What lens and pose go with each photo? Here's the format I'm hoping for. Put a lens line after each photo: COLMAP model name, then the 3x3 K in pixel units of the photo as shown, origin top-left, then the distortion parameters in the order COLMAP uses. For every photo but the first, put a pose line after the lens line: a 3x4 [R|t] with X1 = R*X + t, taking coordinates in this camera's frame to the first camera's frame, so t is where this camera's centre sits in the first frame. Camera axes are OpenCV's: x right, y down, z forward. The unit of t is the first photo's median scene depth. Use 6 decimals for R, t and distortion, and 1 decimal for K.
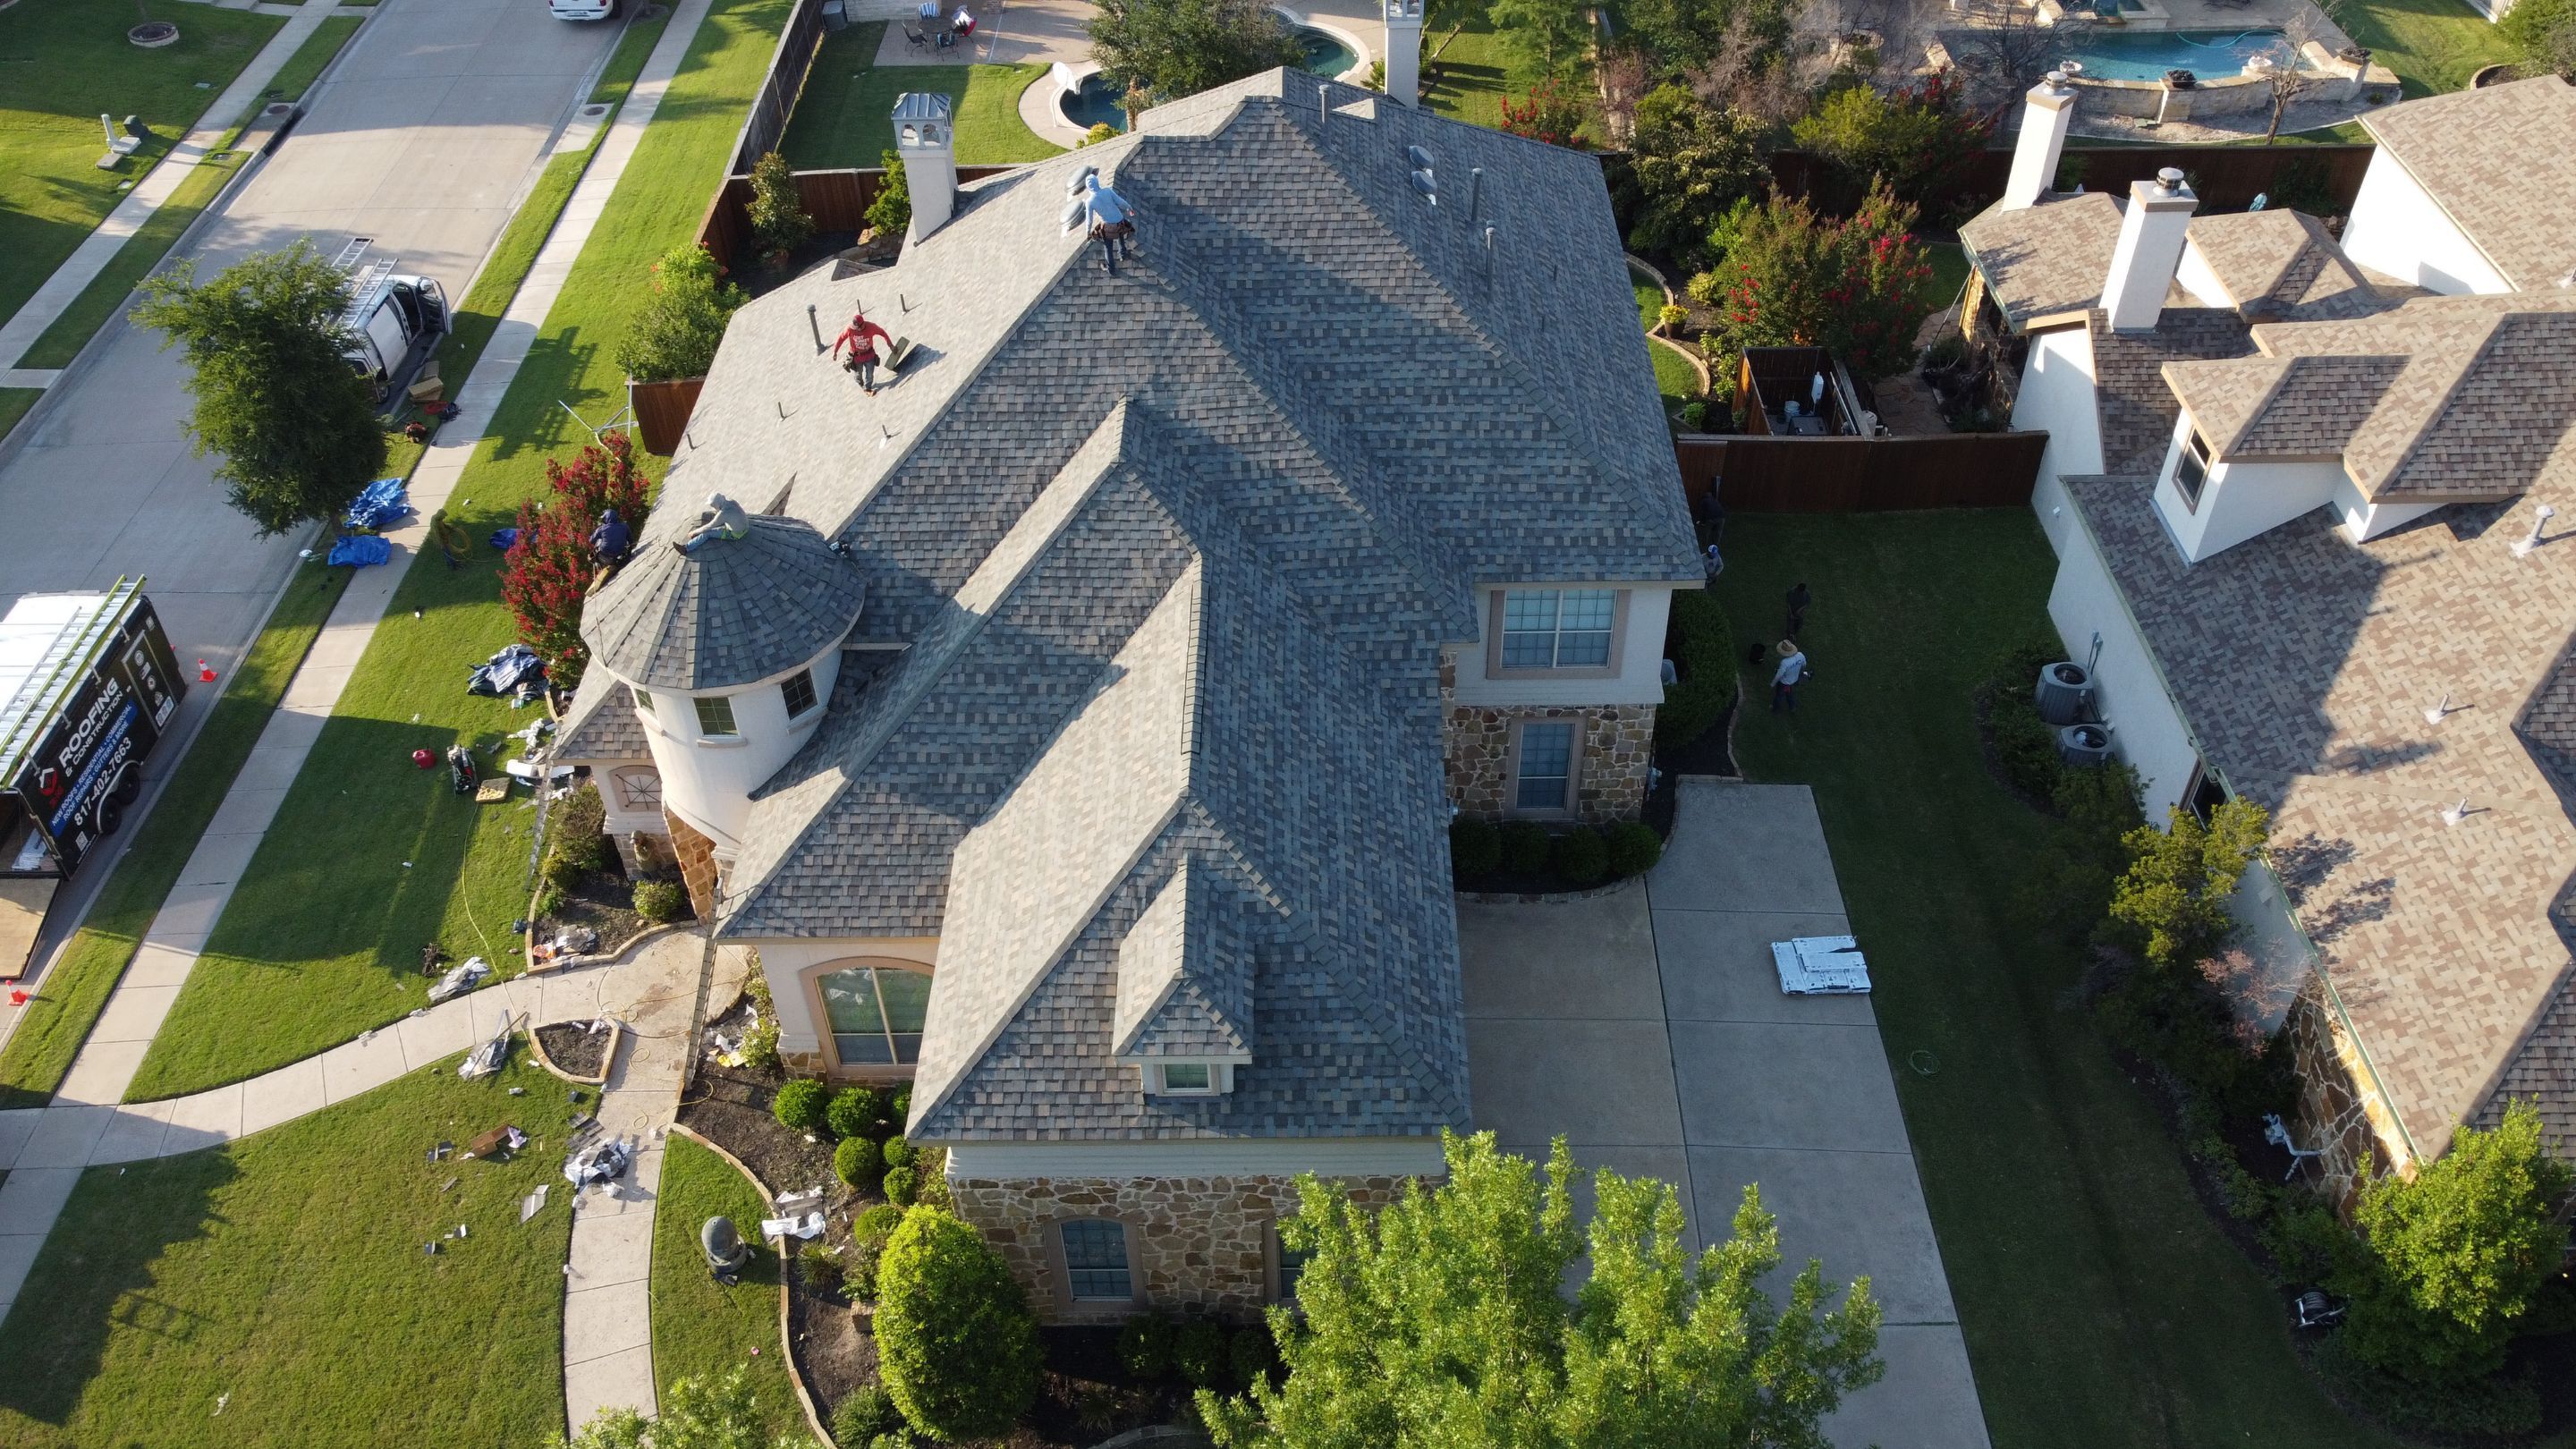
lens RADIAL K [[1952.1, 0, 1283.9], [0, 1952.1, 713.1], [0, 0, 1]] dist [0.004892, -0.011068]
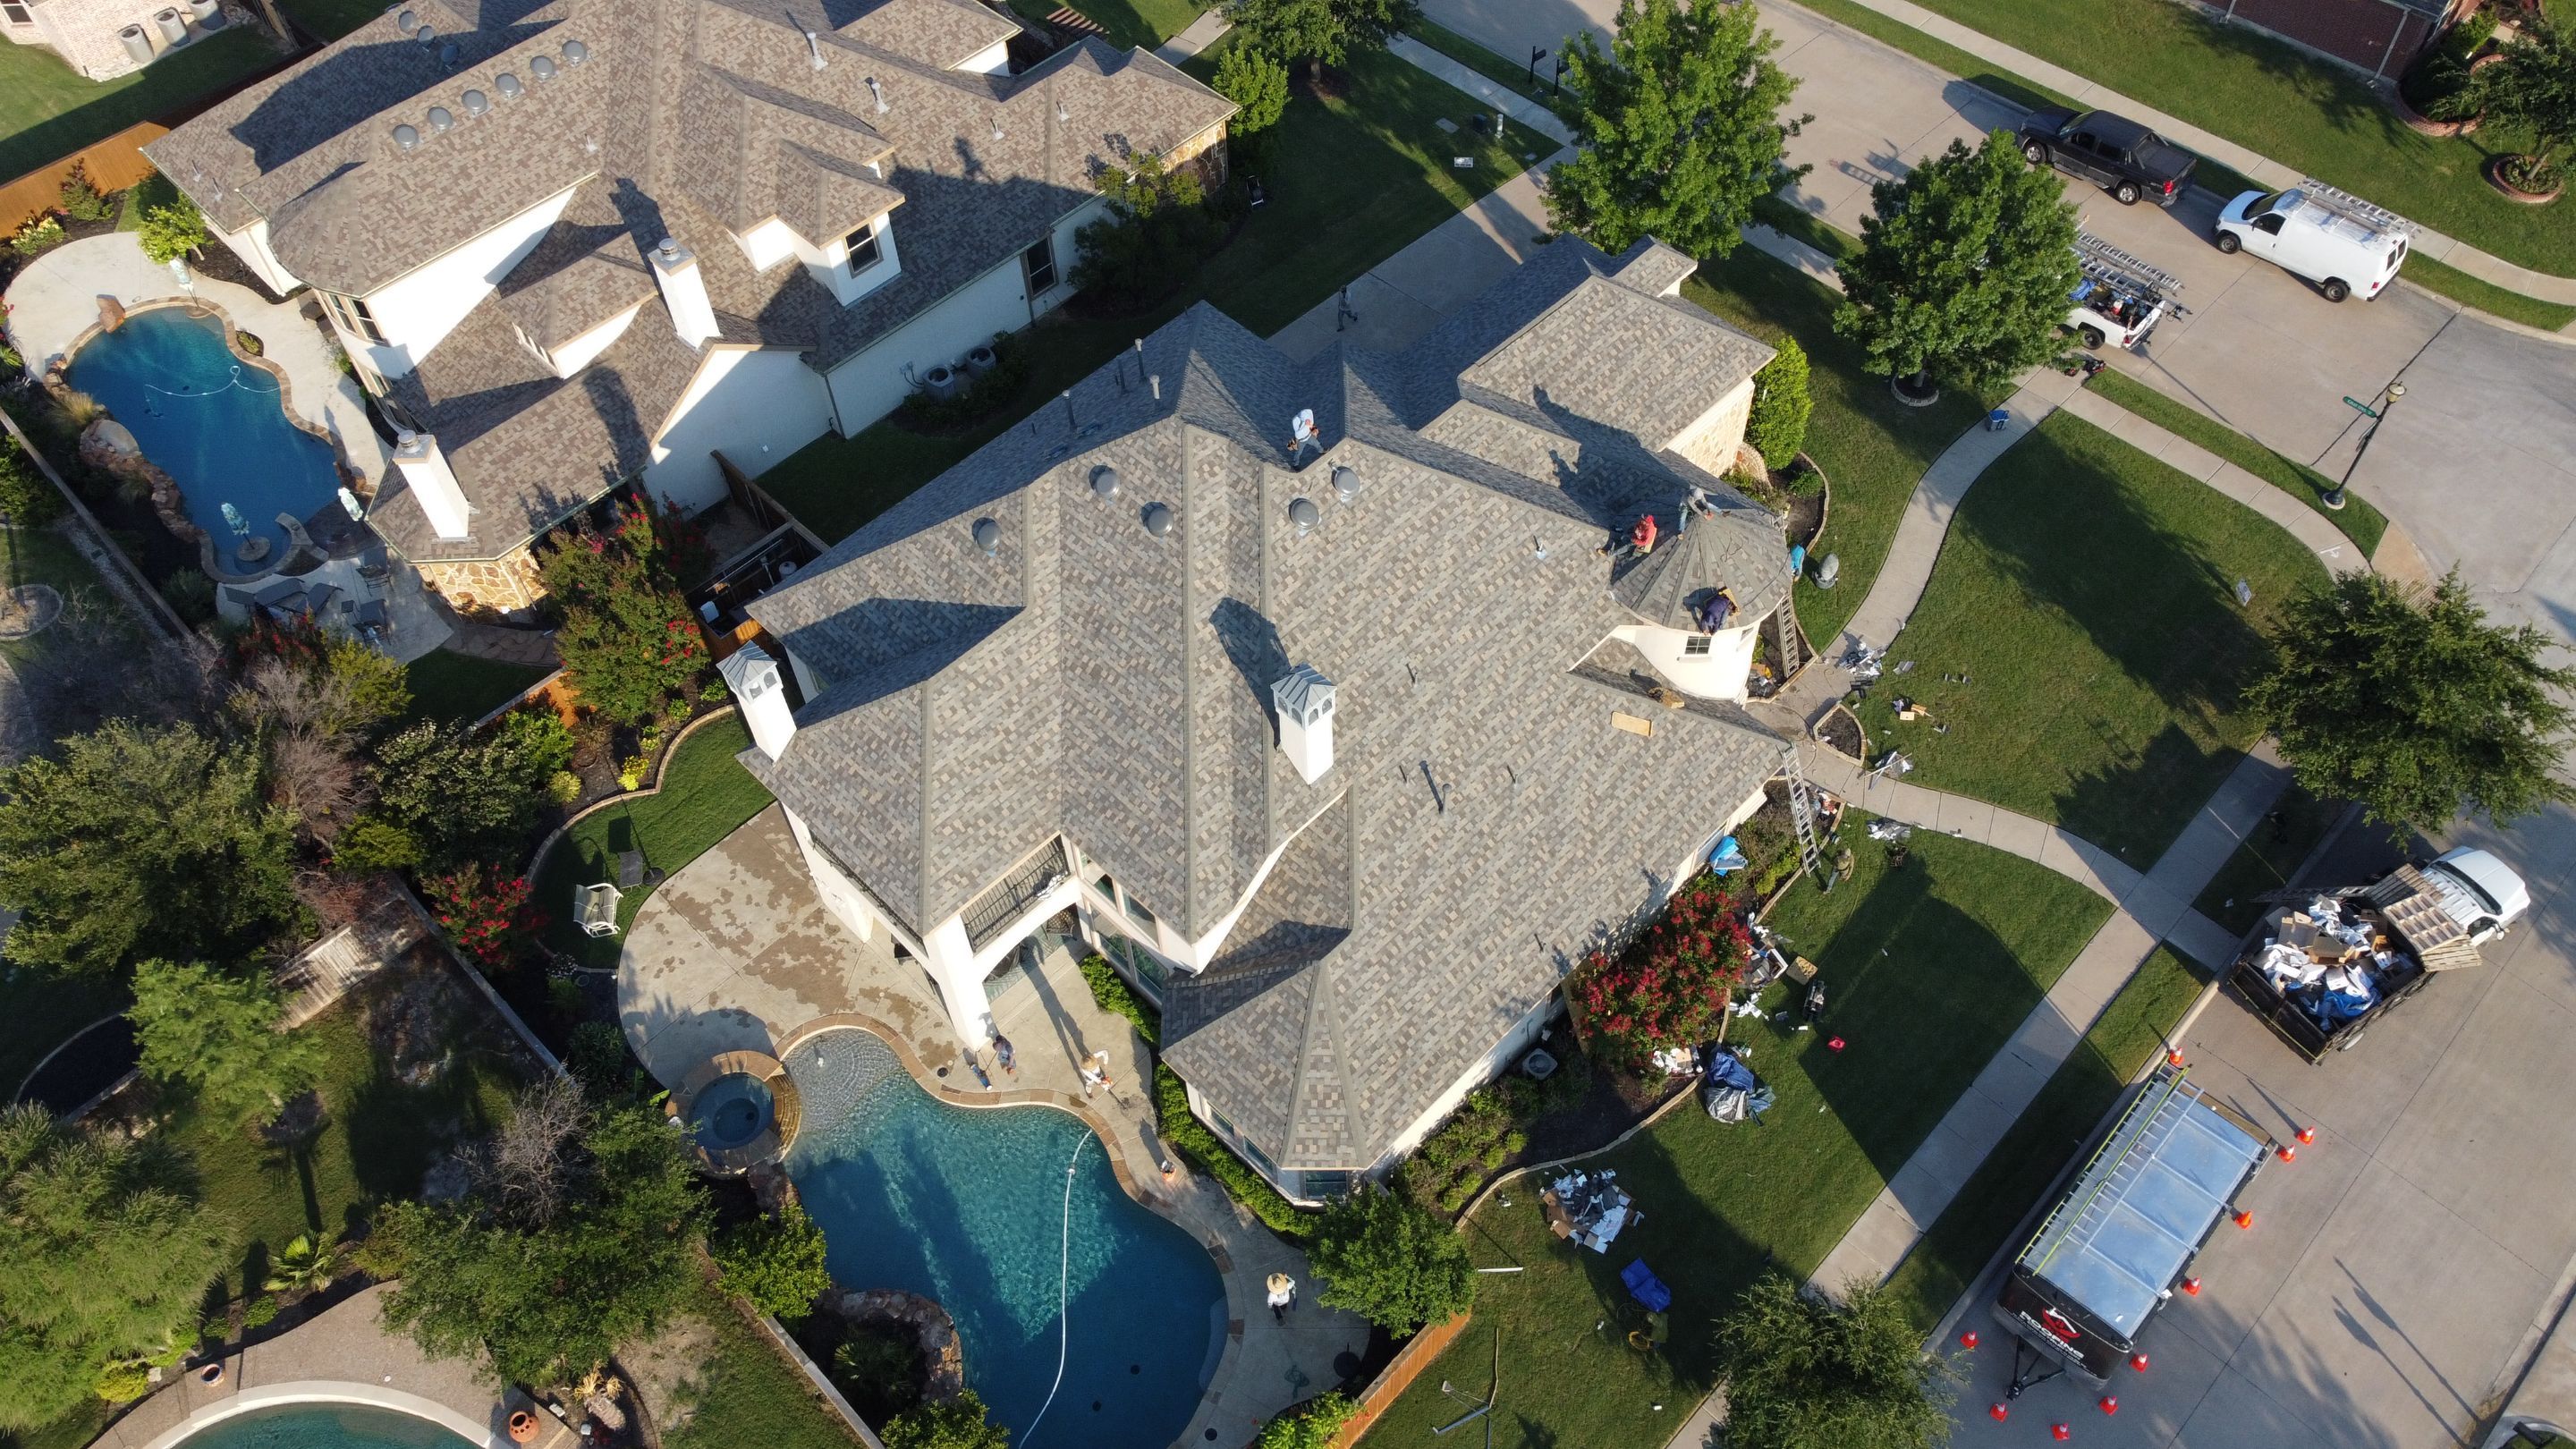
lens RADIAL K [[1952.1, 0, 1283.0], [0, 1952.1, 714.7], [0, 0, 1]] dist [0.004892, -0.011068]
pose [[-0.706178, -0.530395, 0.469035, -0.767087], [0.509649, 0.079070, 0.856741, -1.374265], [-0.491498, 0.844055, 0.214478, 0.877301]]
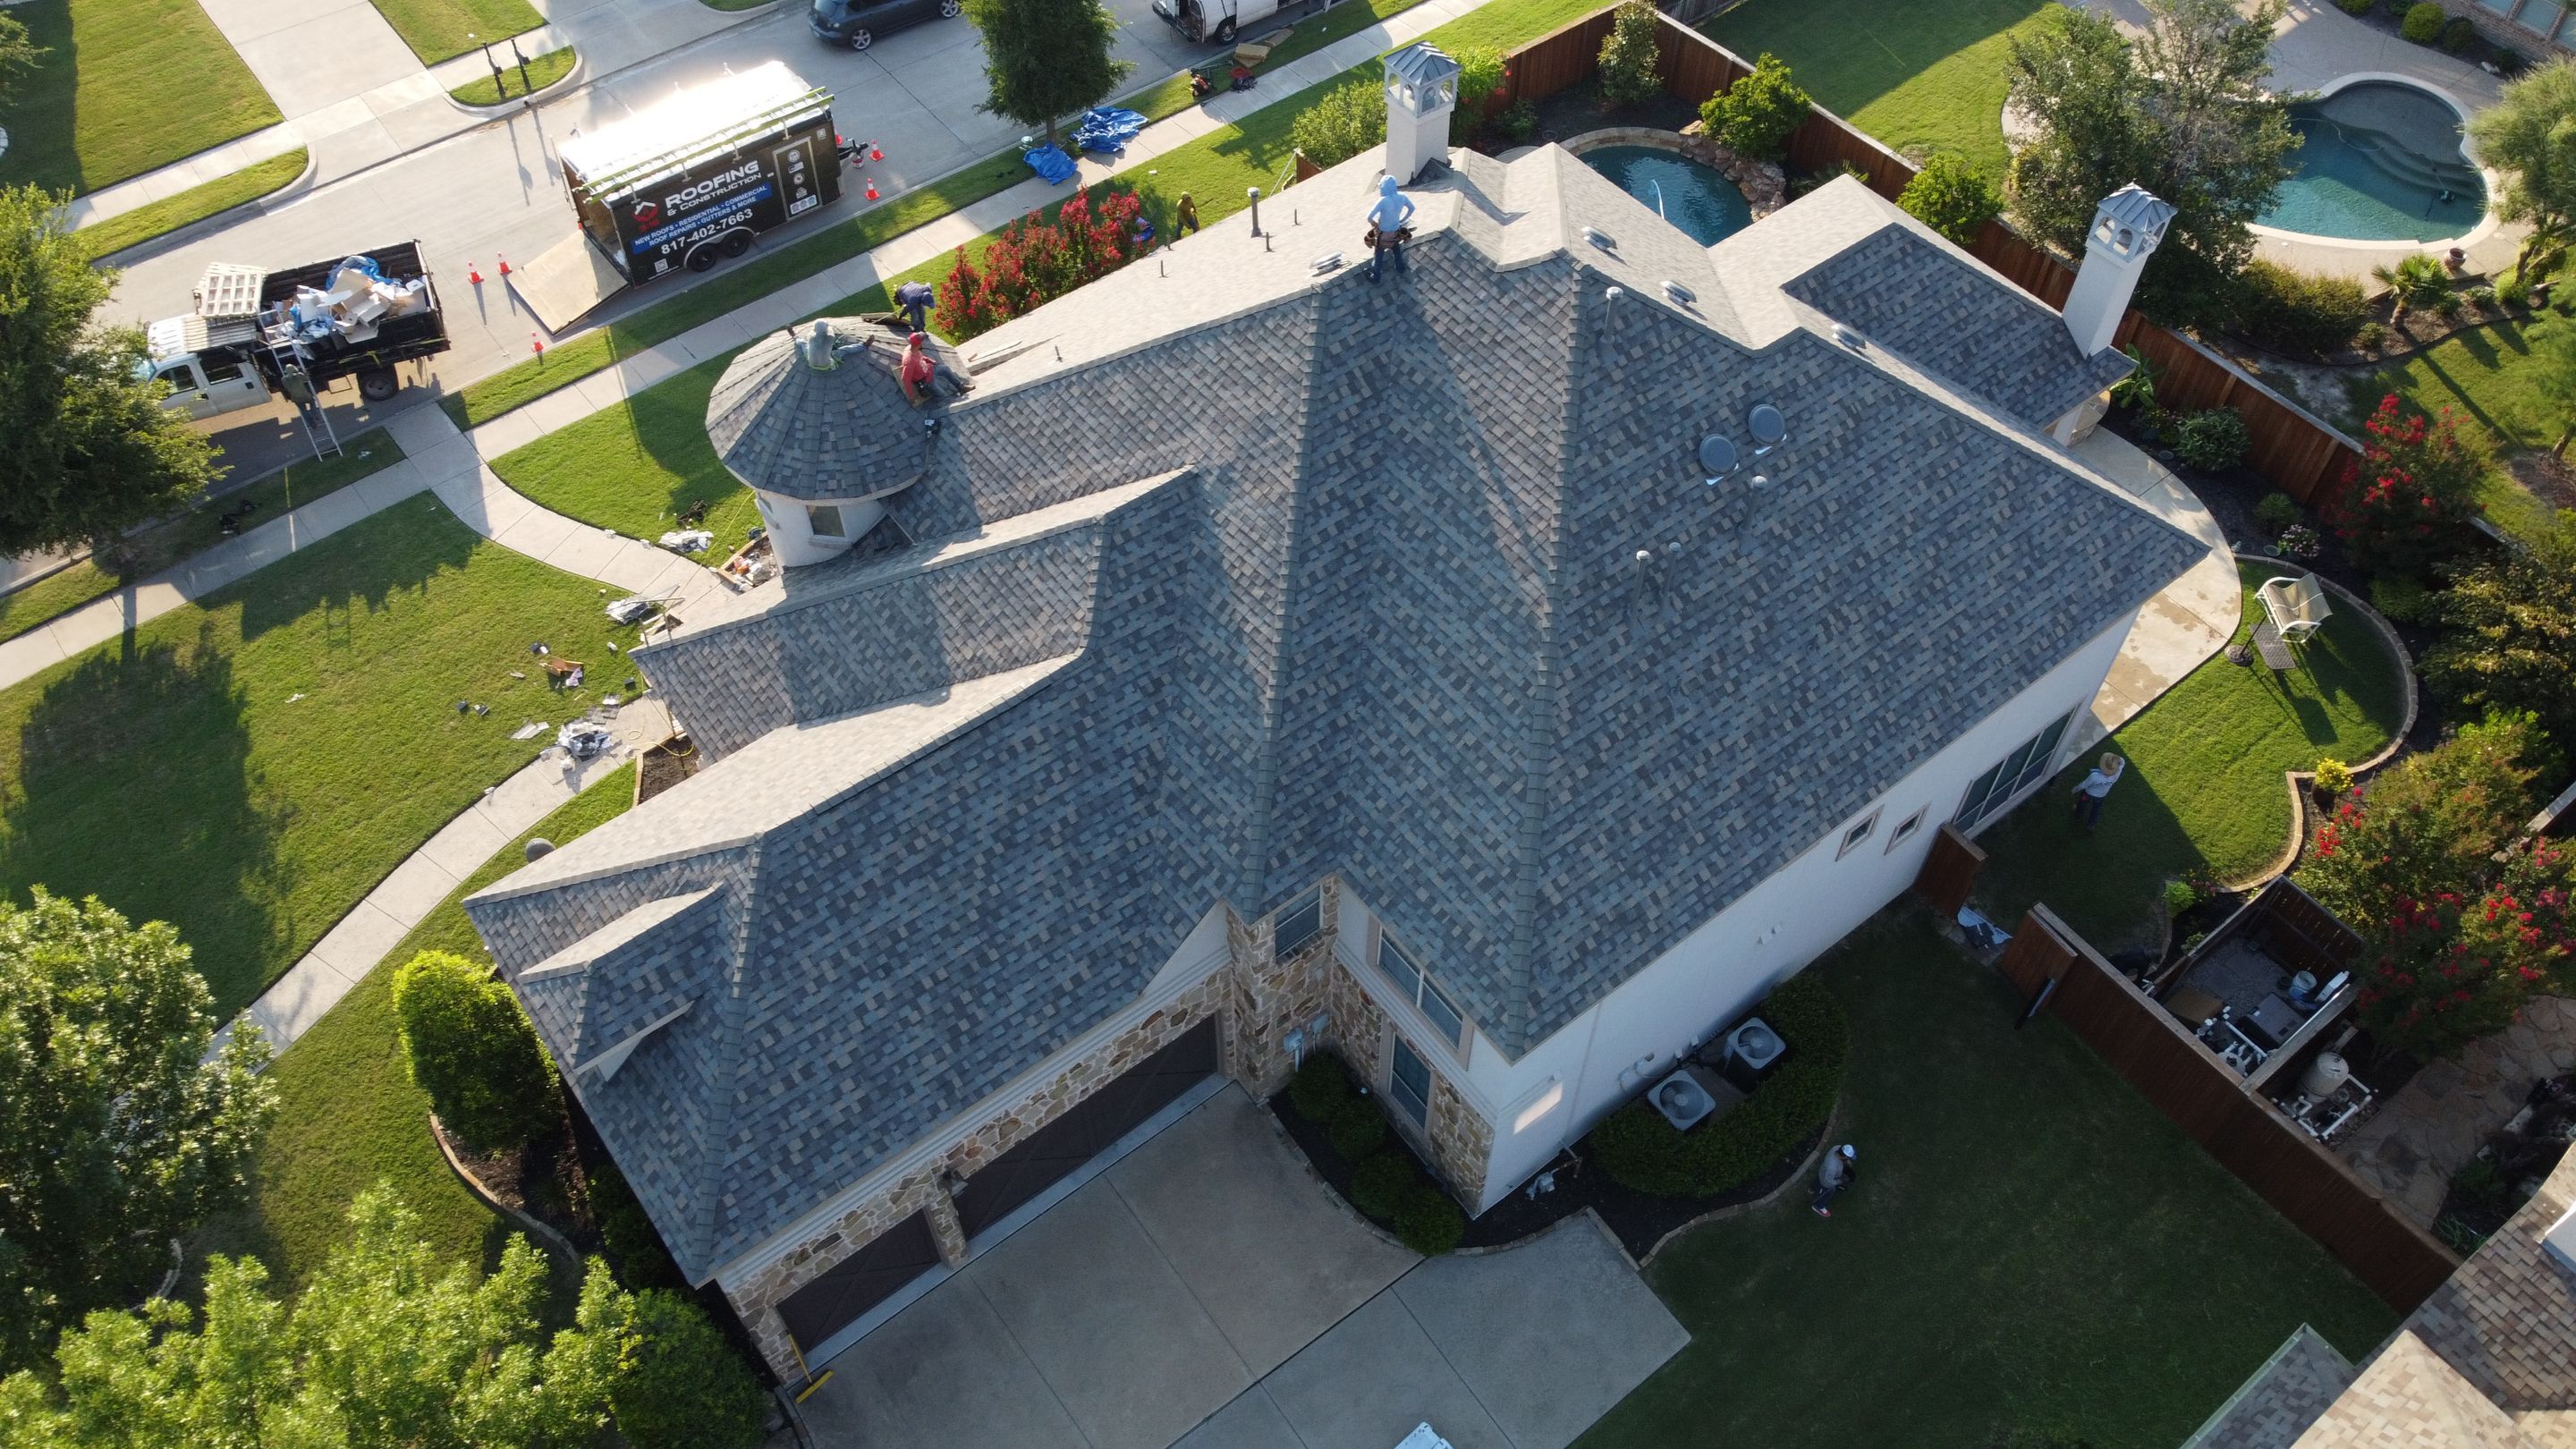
lens RADIAL K [[1952.1, 0, 1278.5], [0, 1952.1, 721.3], [0, 0, 1]] dist [0.004892, -0.011068]
pose [[0.612127, 0.635124, -0.471083, 0.433109], [-0.535716, 0.771270, 0.343731, -0.388932], [0.581644, 0.041960, 0.812361, 0.271570]]
